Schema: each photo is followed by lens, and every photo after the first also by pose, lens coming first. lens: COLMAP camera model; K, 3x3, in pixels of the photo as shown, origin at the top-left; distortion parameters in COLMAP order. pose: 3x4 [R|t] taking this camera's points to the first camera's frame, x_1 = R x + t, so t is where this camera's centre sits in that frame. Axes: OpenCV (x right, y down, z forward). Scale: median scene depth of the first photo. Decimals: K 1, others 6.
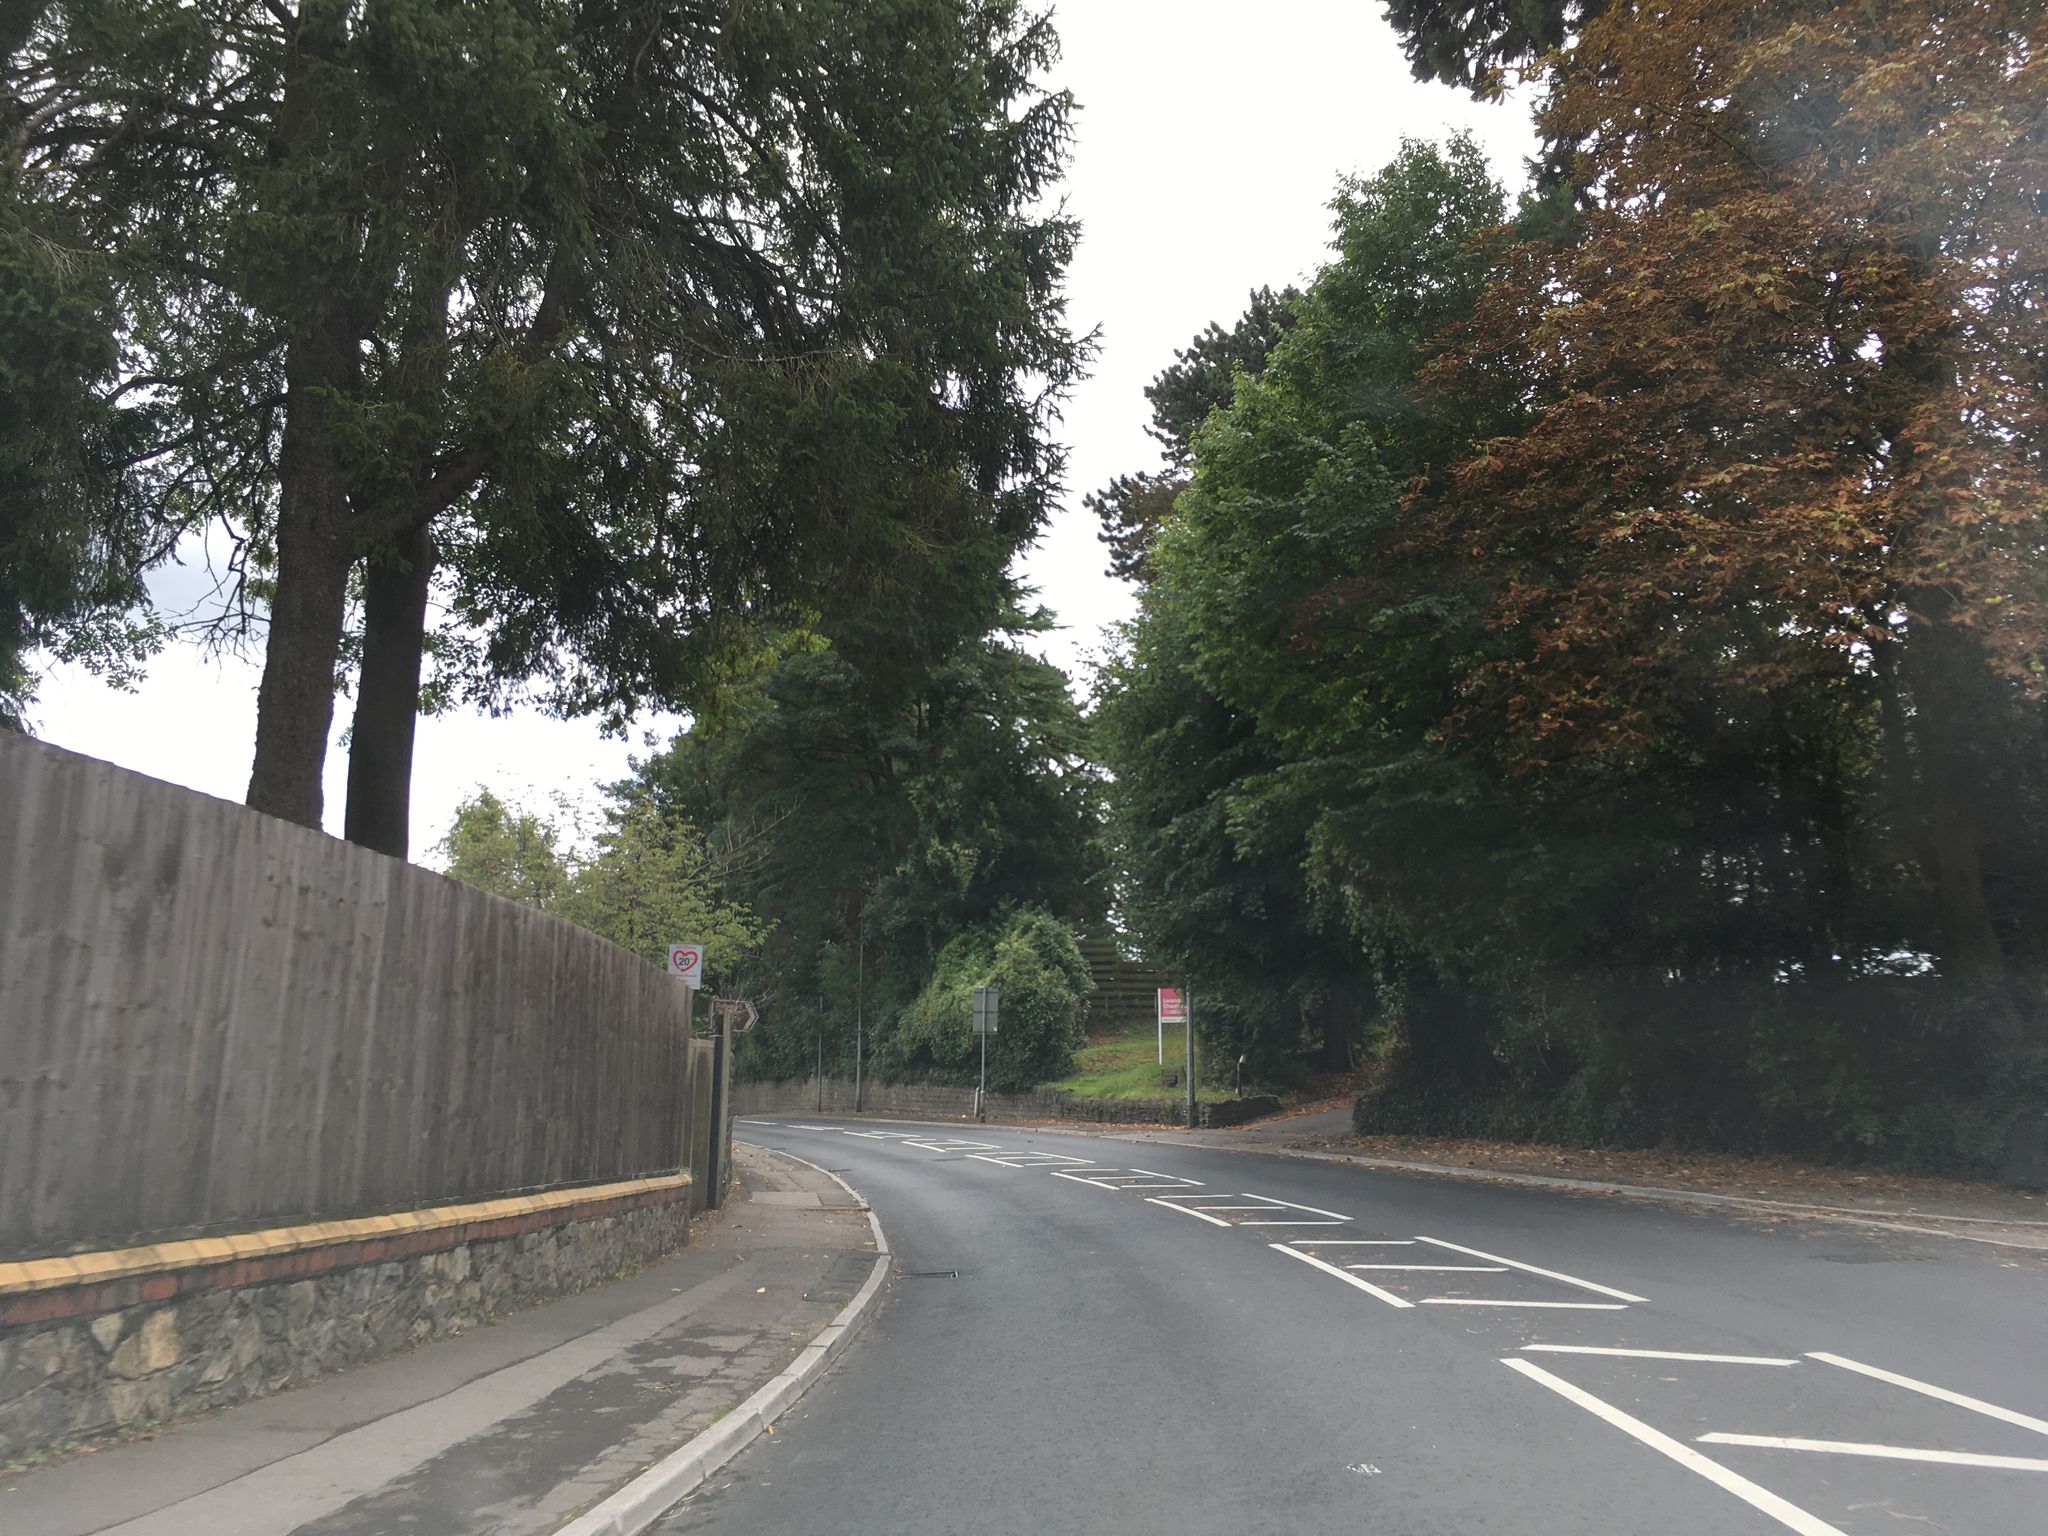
lens RADIAL K [[1581.4, 0, 1024.0], [0, 1581.4, 768.6], [0, 0, 1]] dist [-0.003885, -0.004839]
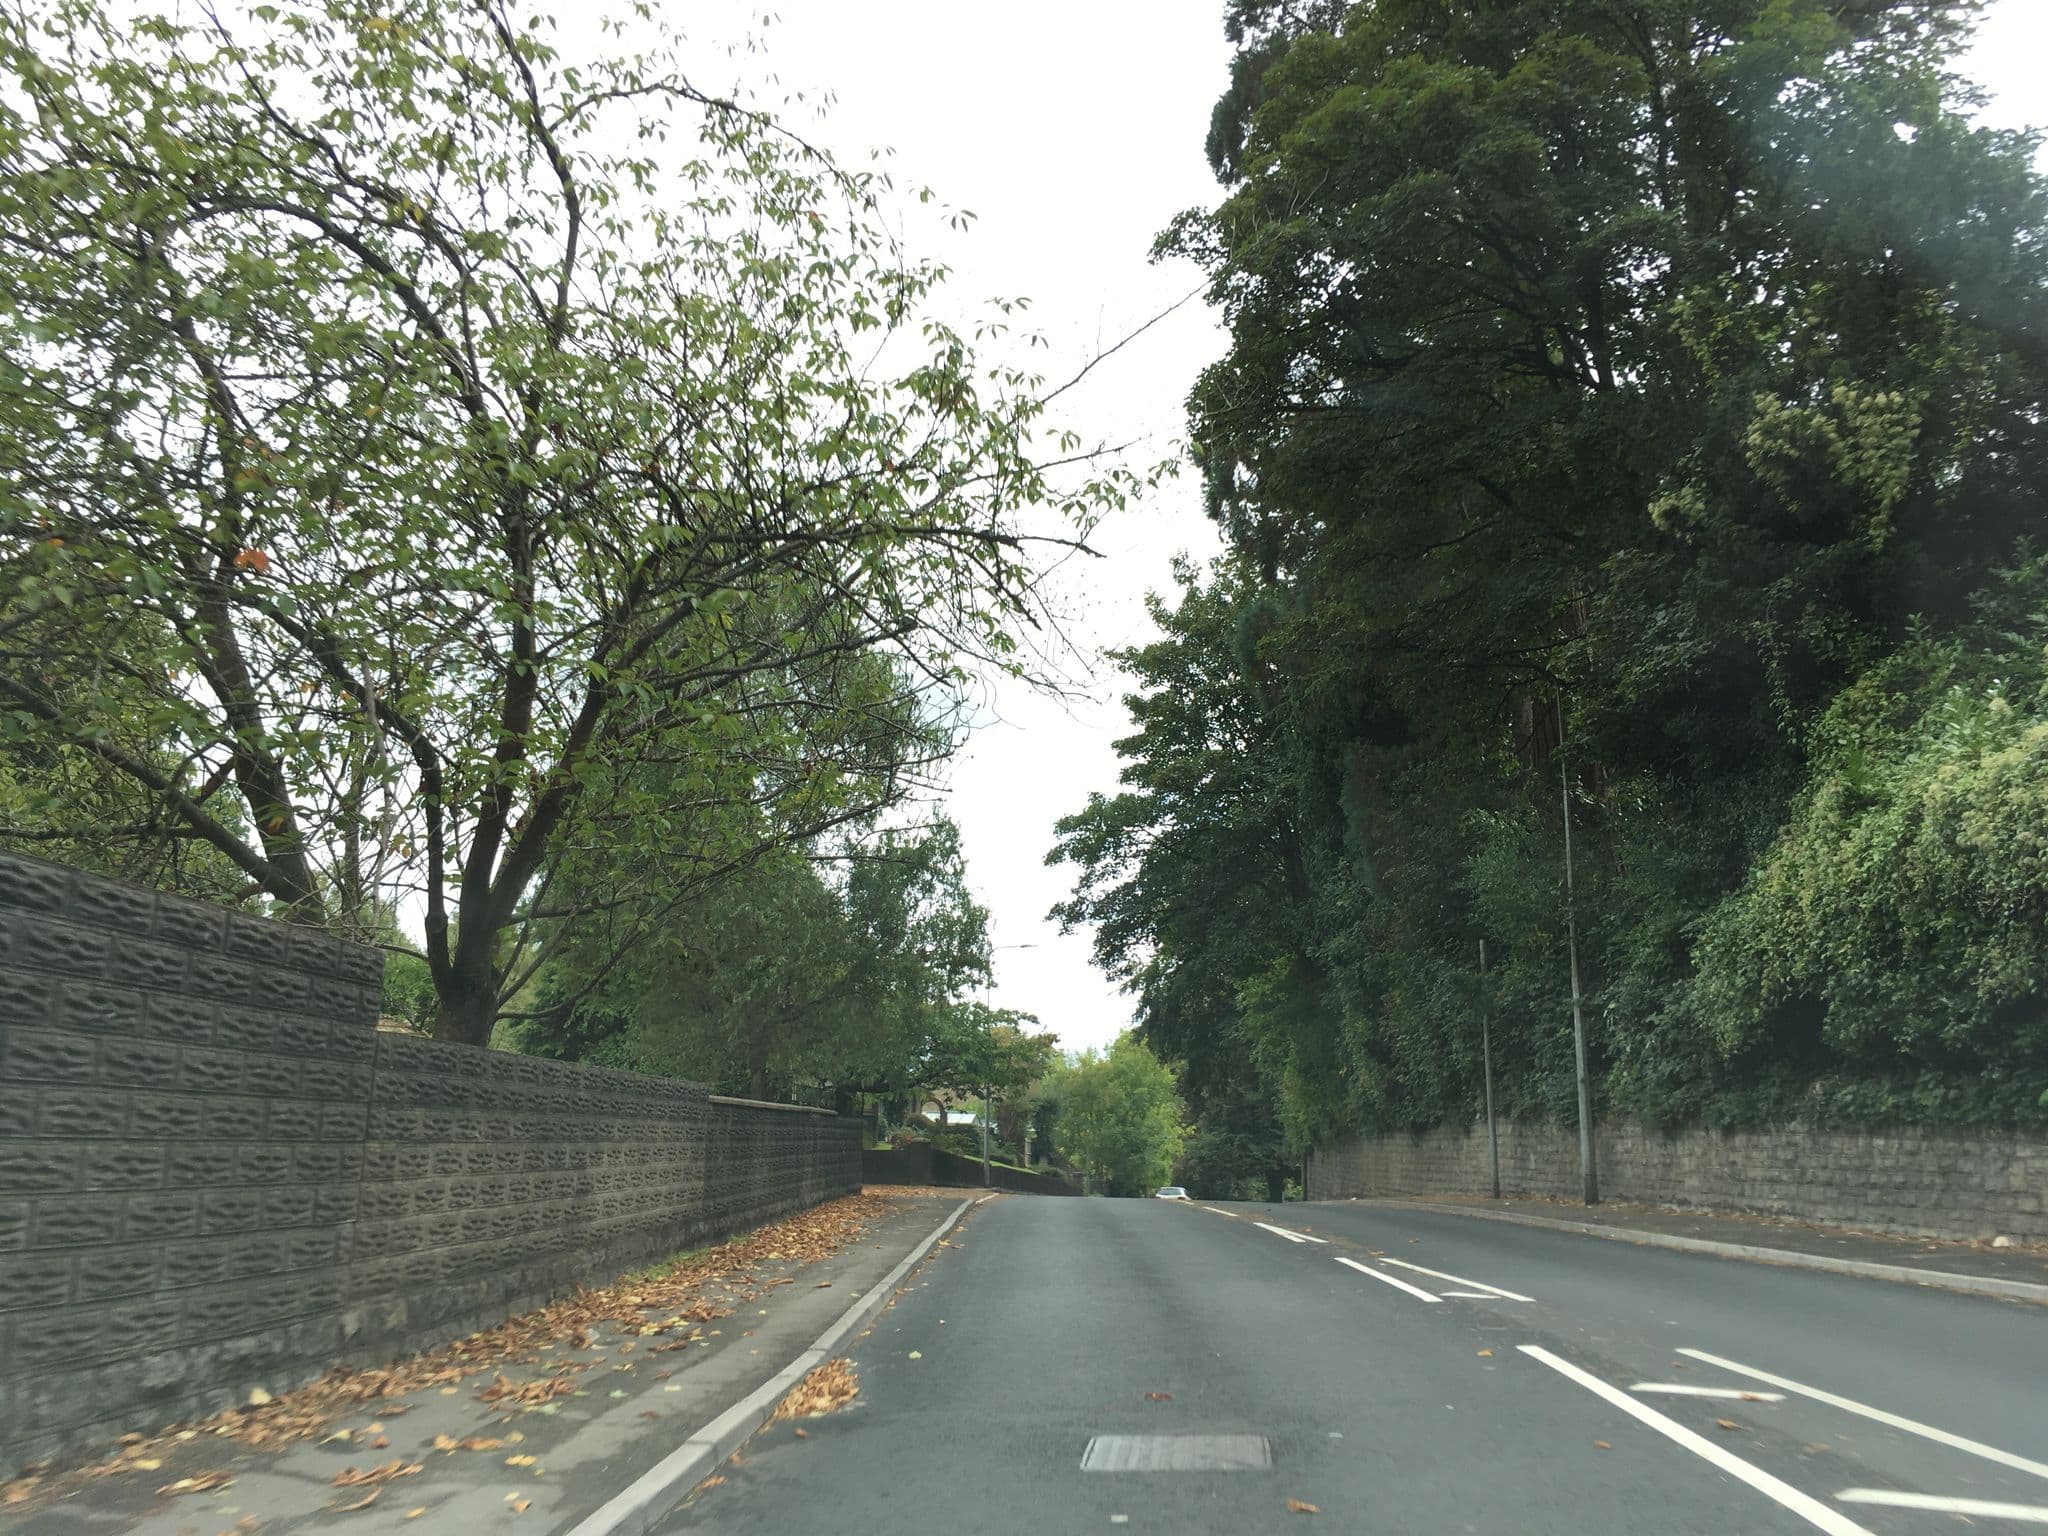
lens RADIAL K [[1581.4, 0, 1026.5], [0, 1581.4, 765.5], [0, 0, 1]] dist [-0.003885, -0.004839]
pose [[0.907481, -0.078382, -0.412717, -0.062925], [0.059866, 0.996542, -0.057627, 0.125790], [0.415806, 0.027588, 0.909035, 0.596344]]
